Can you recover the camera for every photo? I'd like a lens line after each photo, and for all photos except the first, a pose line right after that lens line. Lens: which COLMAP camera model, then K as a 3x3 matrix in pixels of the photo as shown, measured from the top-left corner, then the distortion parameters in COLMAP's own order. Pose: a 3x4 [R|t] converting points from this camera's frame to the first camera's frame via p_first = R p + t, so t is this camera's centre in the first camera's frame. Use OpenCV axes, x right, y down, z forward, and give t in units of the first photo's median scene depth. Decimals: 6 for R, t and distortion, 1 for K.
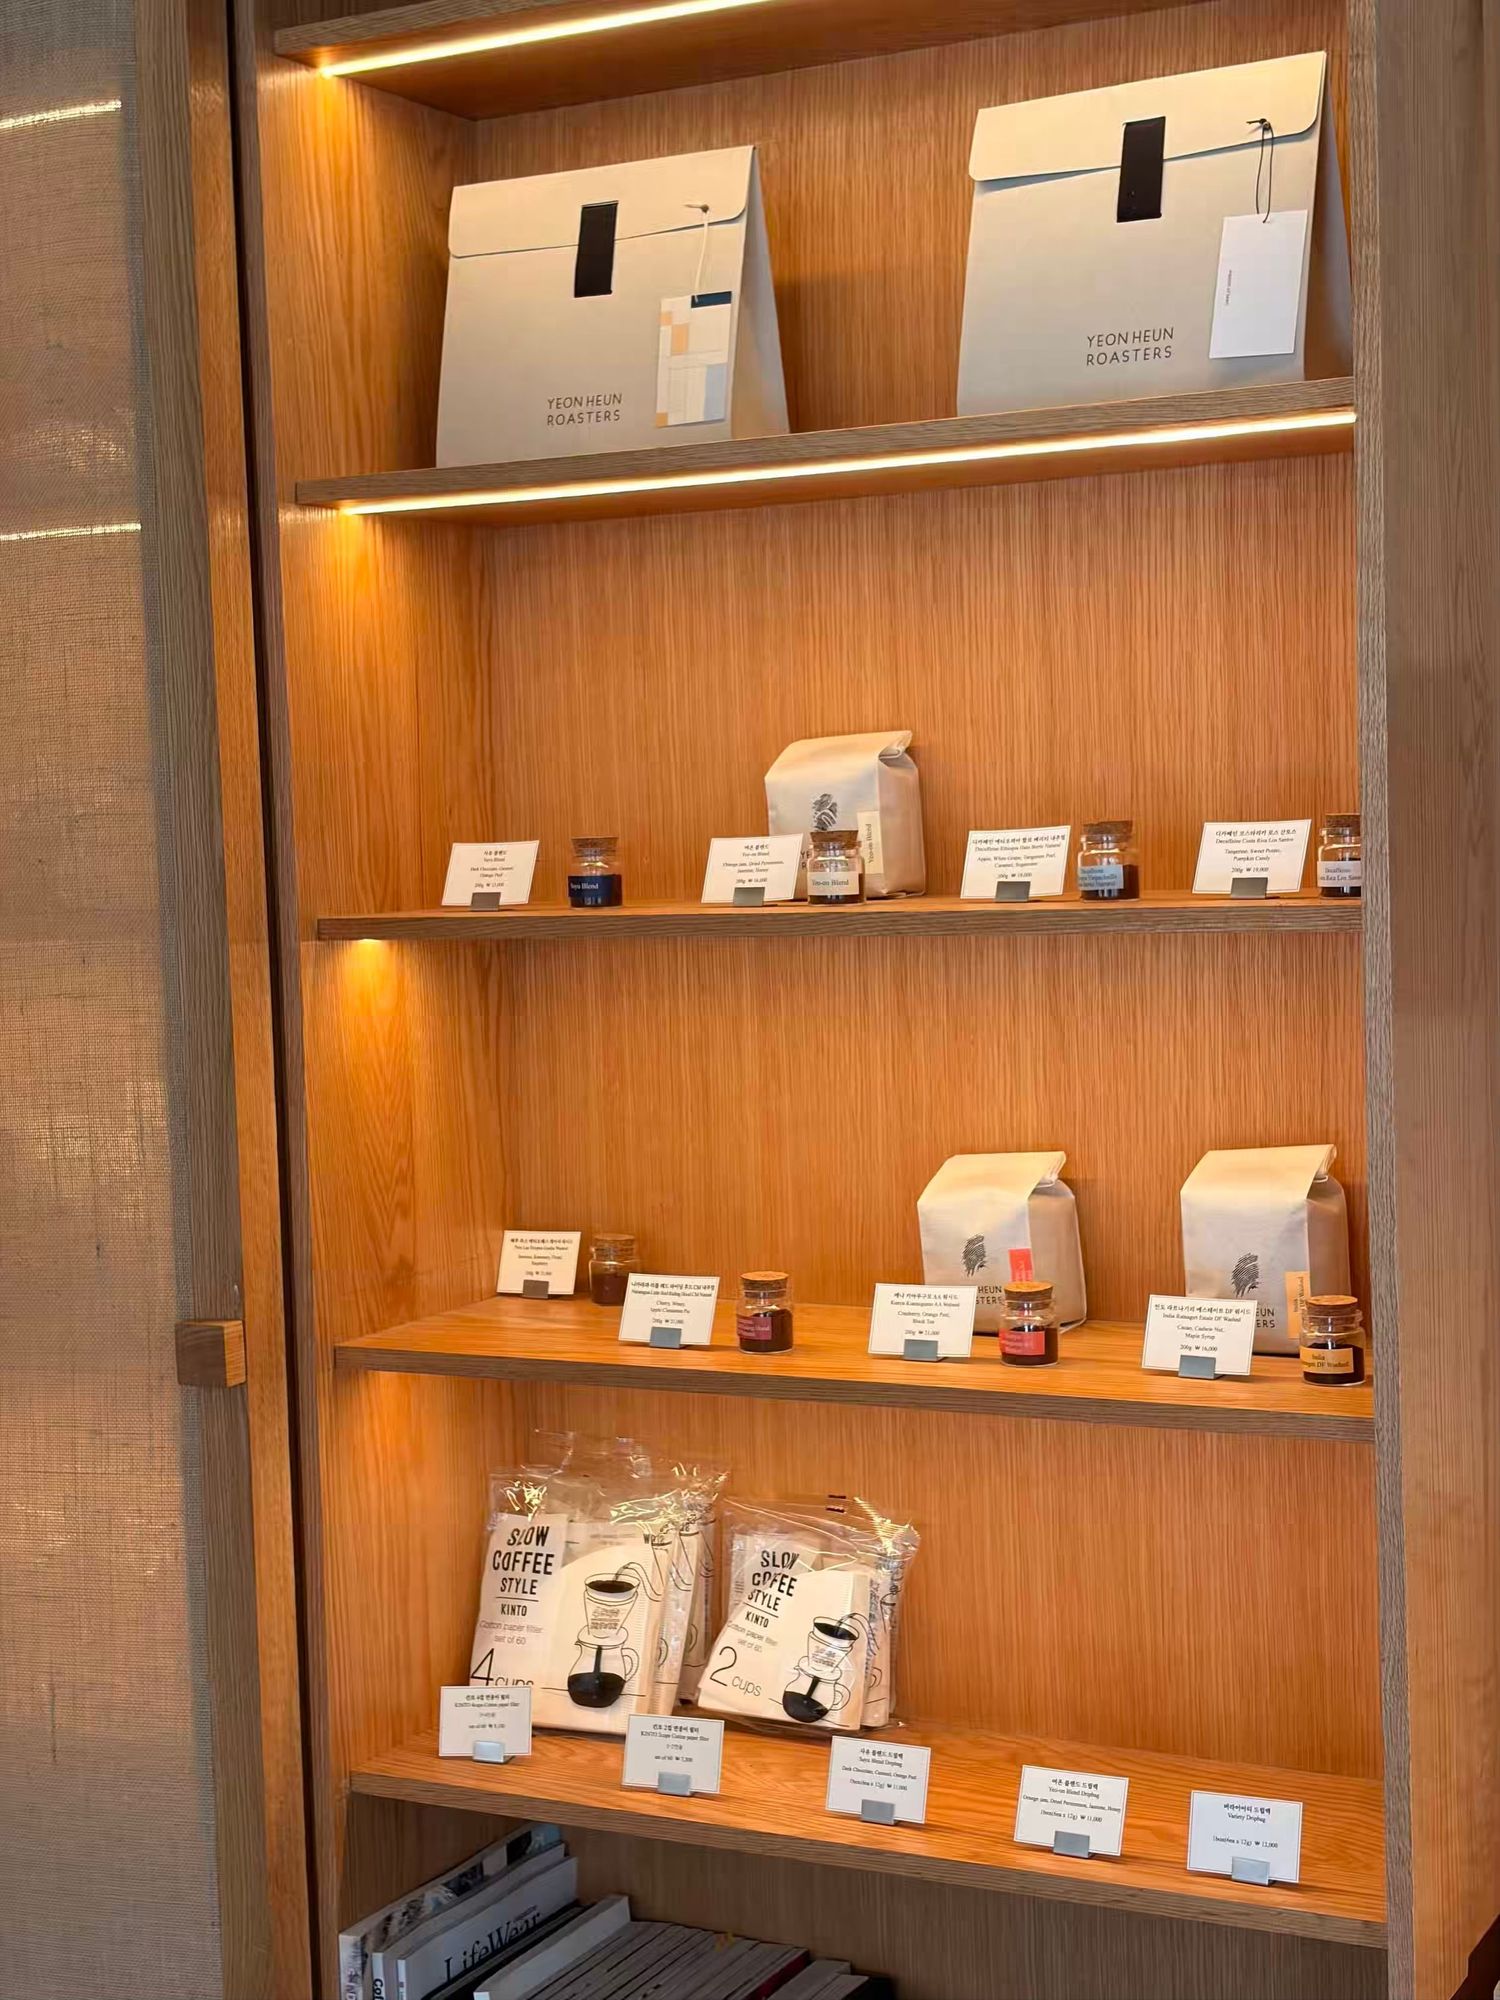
lens RADIAL K [[3034.3, 0, 751.4], [0, 3034.3, 988.5], [0, 0, 1]] dist [0.128734, 0.000000]
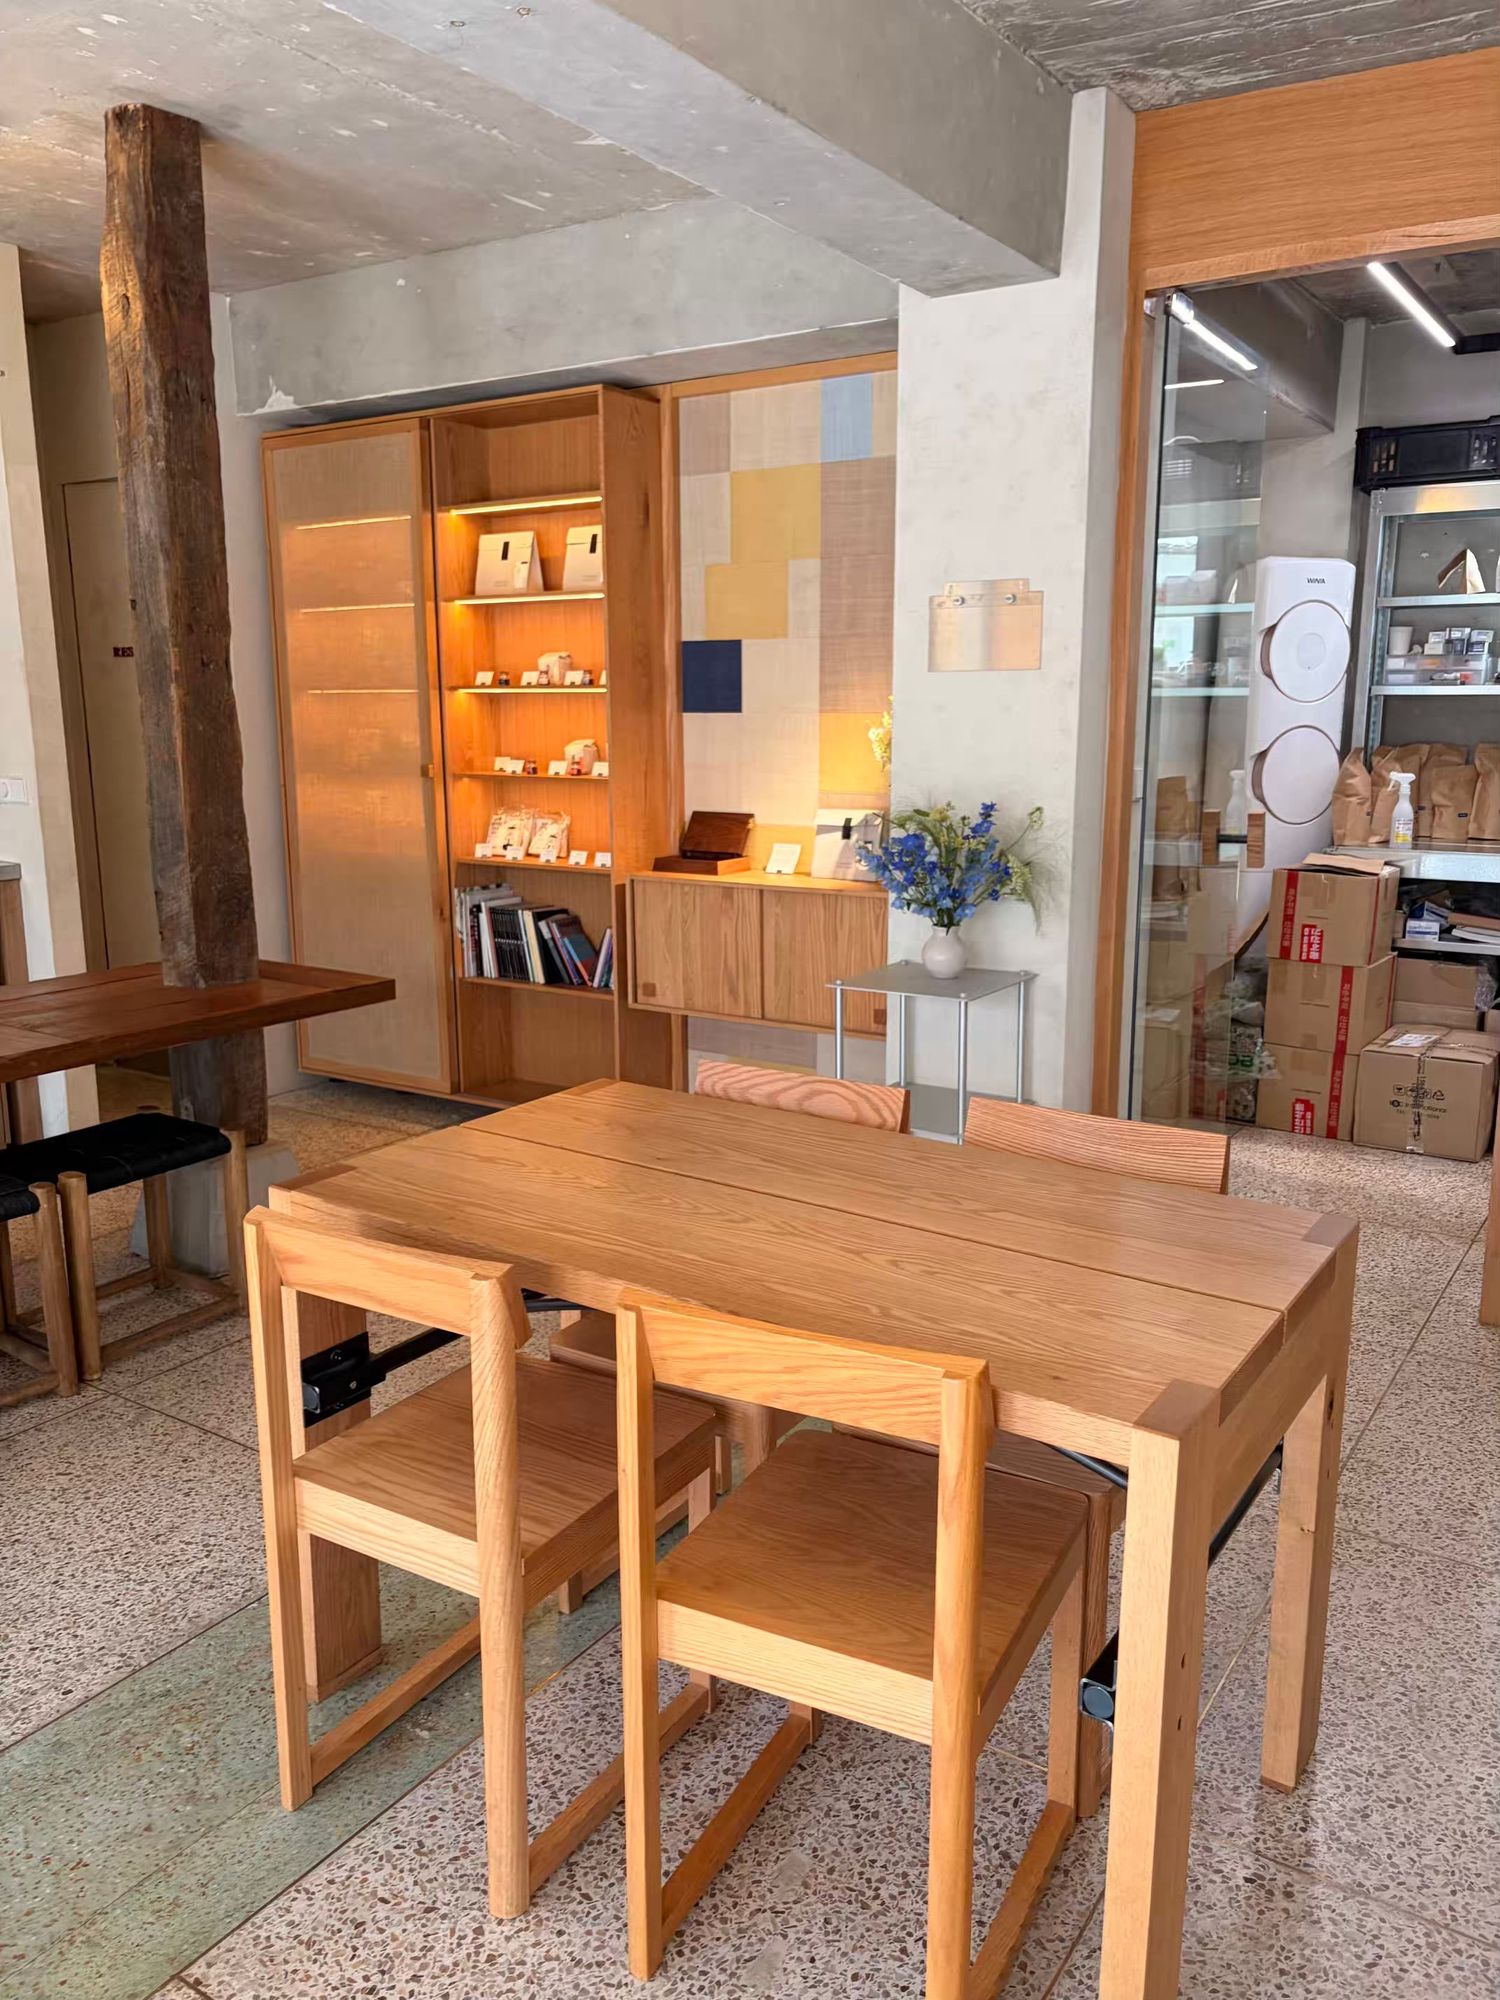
lens RADIAL K [[1520.1, 0, 741.2], [0, 1520.1, 1009.1], [0, 0, 1]] dist [0.039222, -0.033457]
pose [[0.993746, 0.050014, -0.099834, 0.615707], [-0.035929, 0.989752, 0.138201, 0.139490], [0.105723, -0.133750, 0.985360, -1.506229]]
